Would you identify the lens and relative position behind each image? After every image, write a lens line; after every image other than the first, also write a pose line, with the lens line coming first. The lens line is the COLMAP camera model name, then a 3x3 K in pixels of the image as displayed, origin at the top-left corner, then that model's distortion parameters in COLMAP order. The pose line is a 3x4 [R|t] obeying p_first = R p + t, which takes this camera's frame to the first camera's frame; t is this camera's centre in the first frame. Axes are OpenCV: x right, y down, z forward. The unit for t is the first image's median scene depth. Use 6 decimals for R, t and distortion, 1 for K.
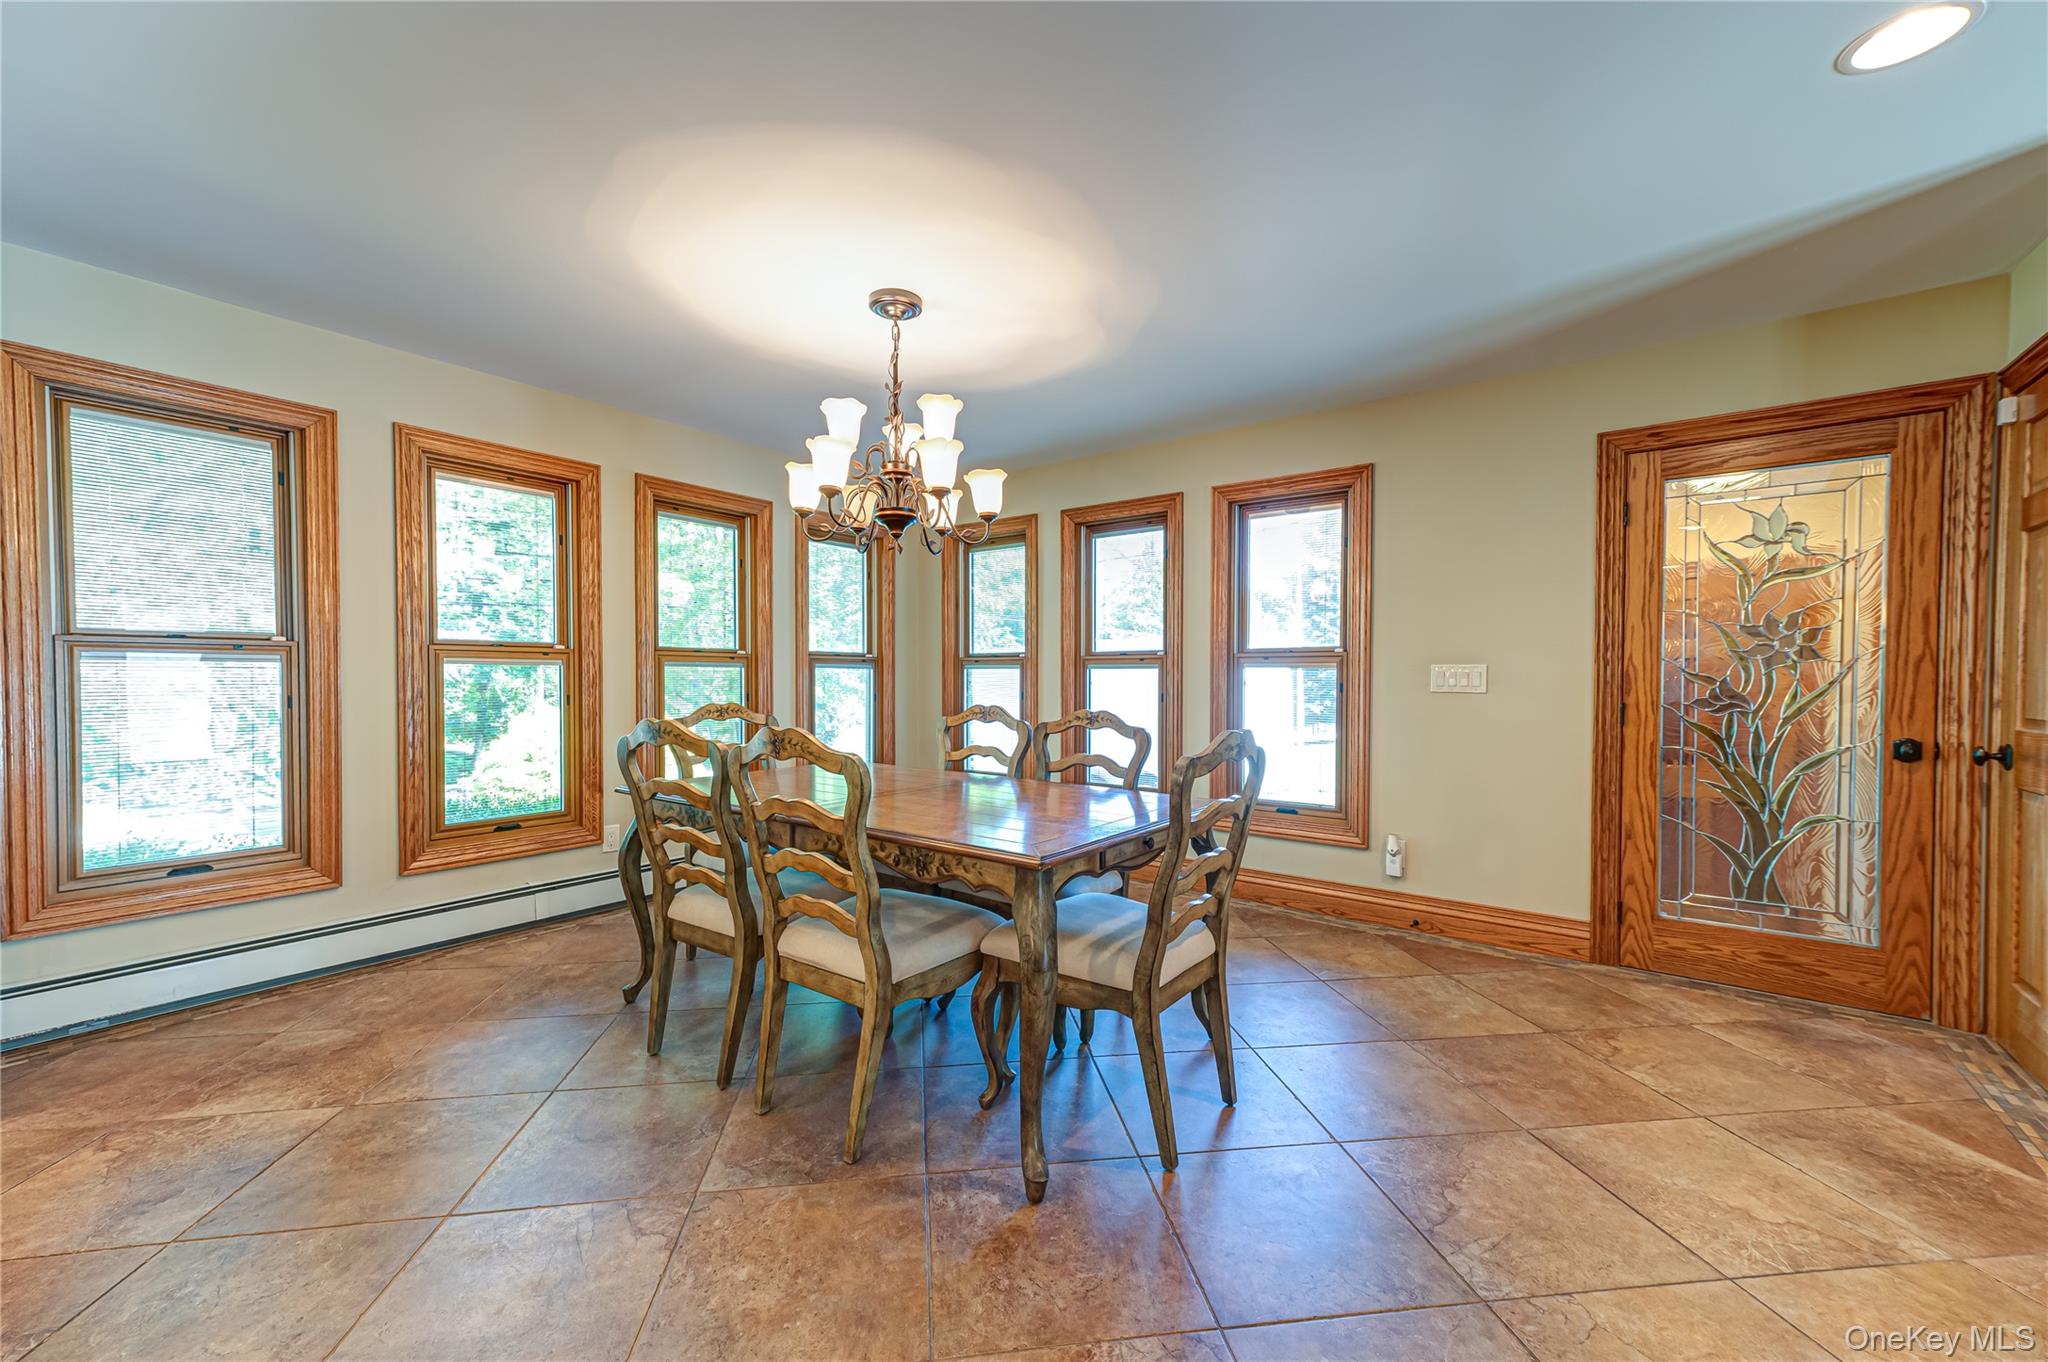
lens RADIAL K [[798.0, 0, 1016.5], [0, 798.0, 692.7], [0, 0, 1]] dist [0.016753, 0.000513]
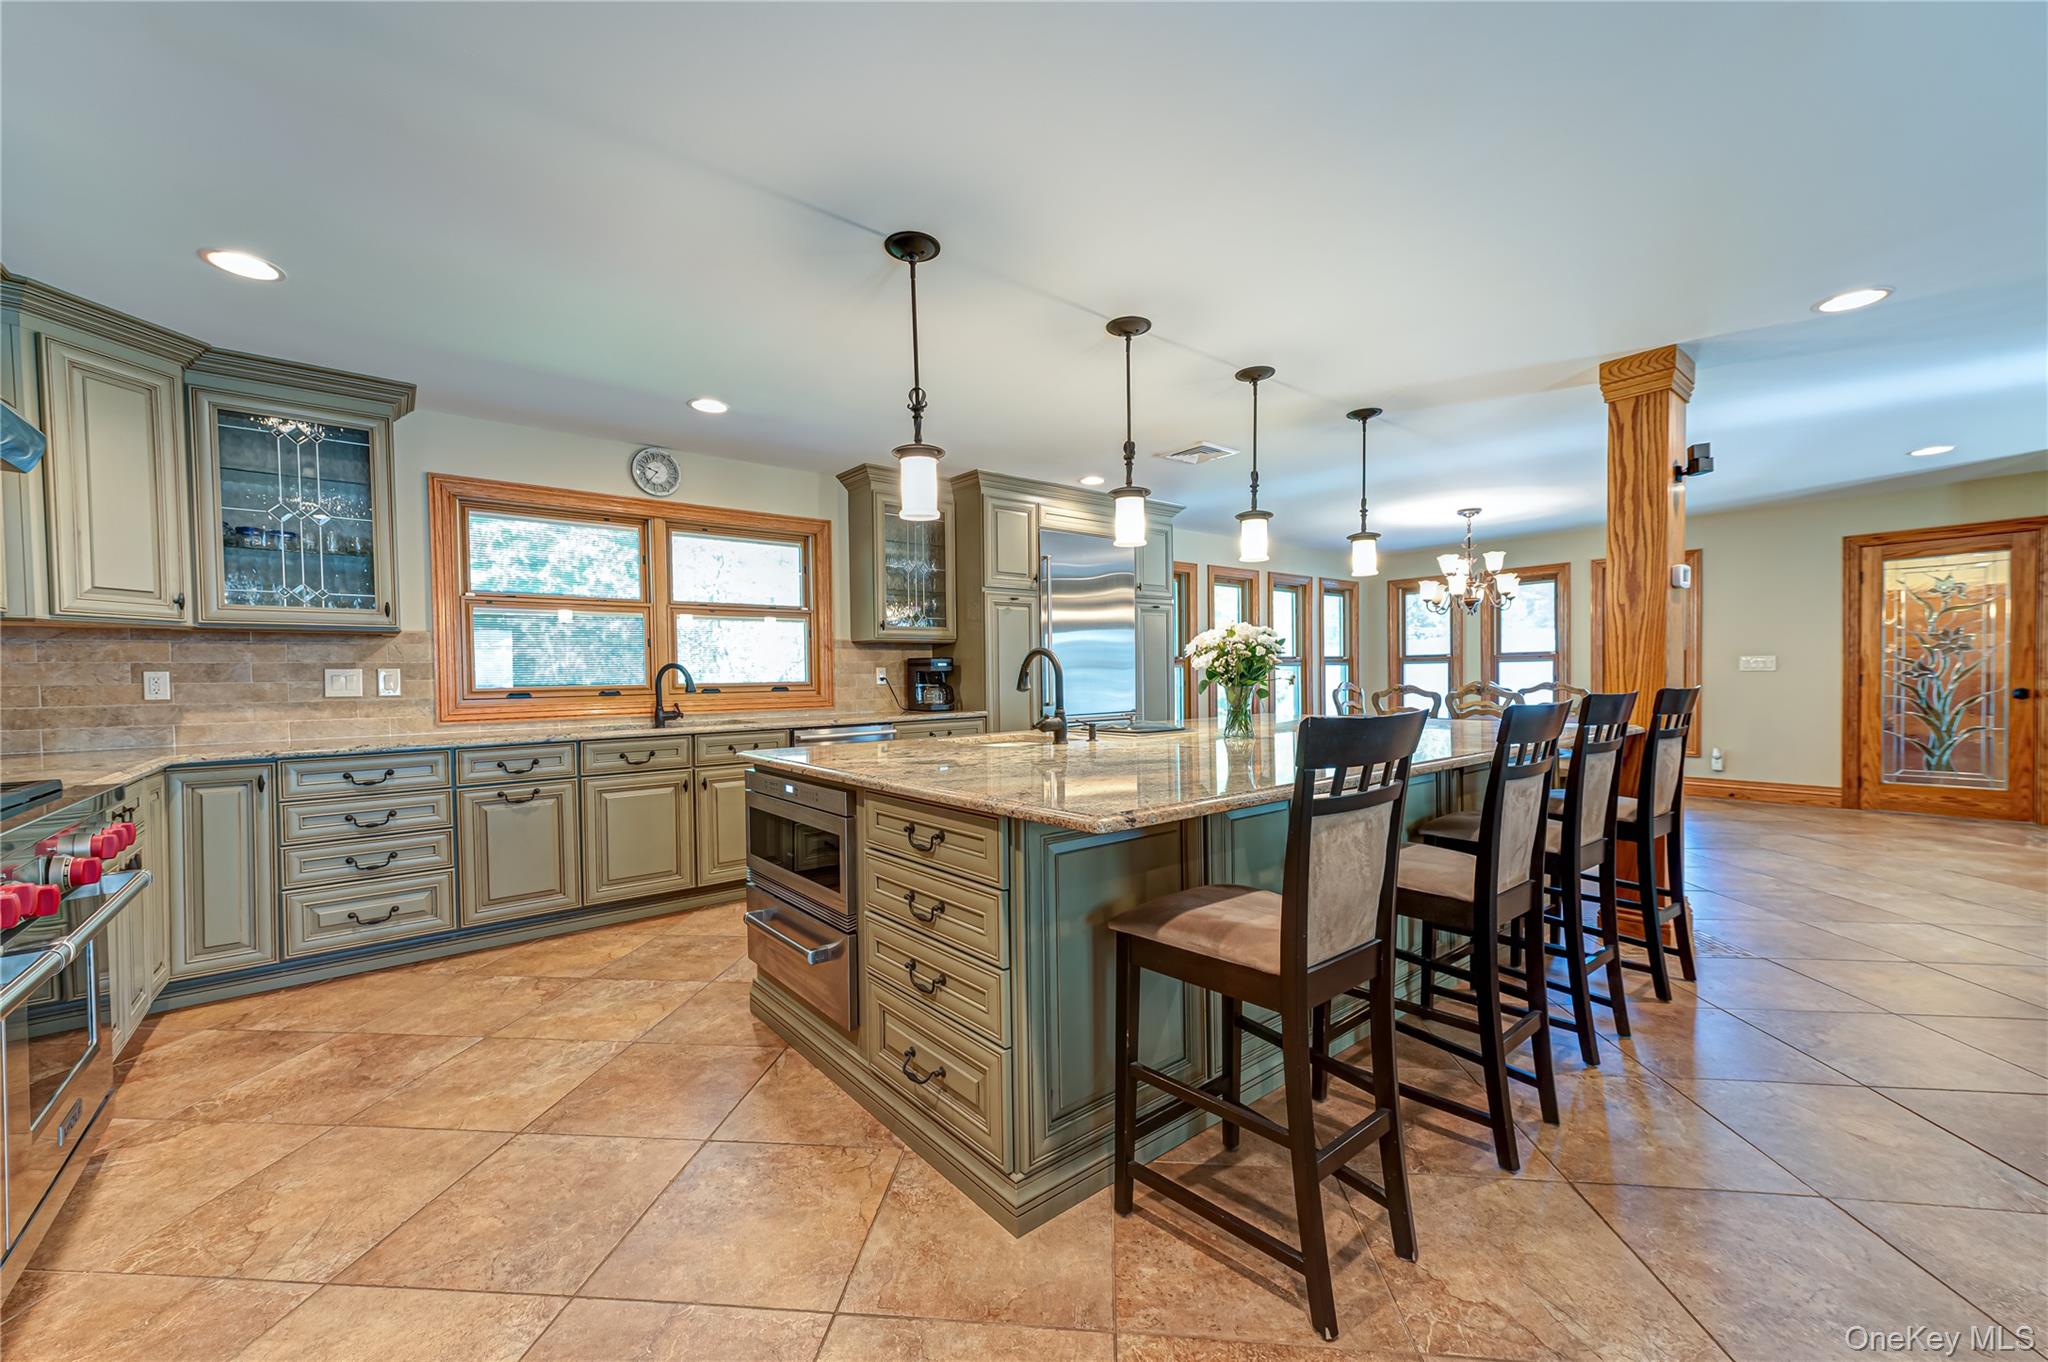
lens RADIAL K [[798.0, 0, 1018.3], [0, 798.0, 693.8], [0, 0, 1]] dist [0.016753, 0.000513]
pose [[0.971271, -0.012771, -0.237633, -0.764602], [0.014024, 0.999895, 0.003582, 0.024616], [0.237562, -0.006811, 0.971348, -1.404467]]
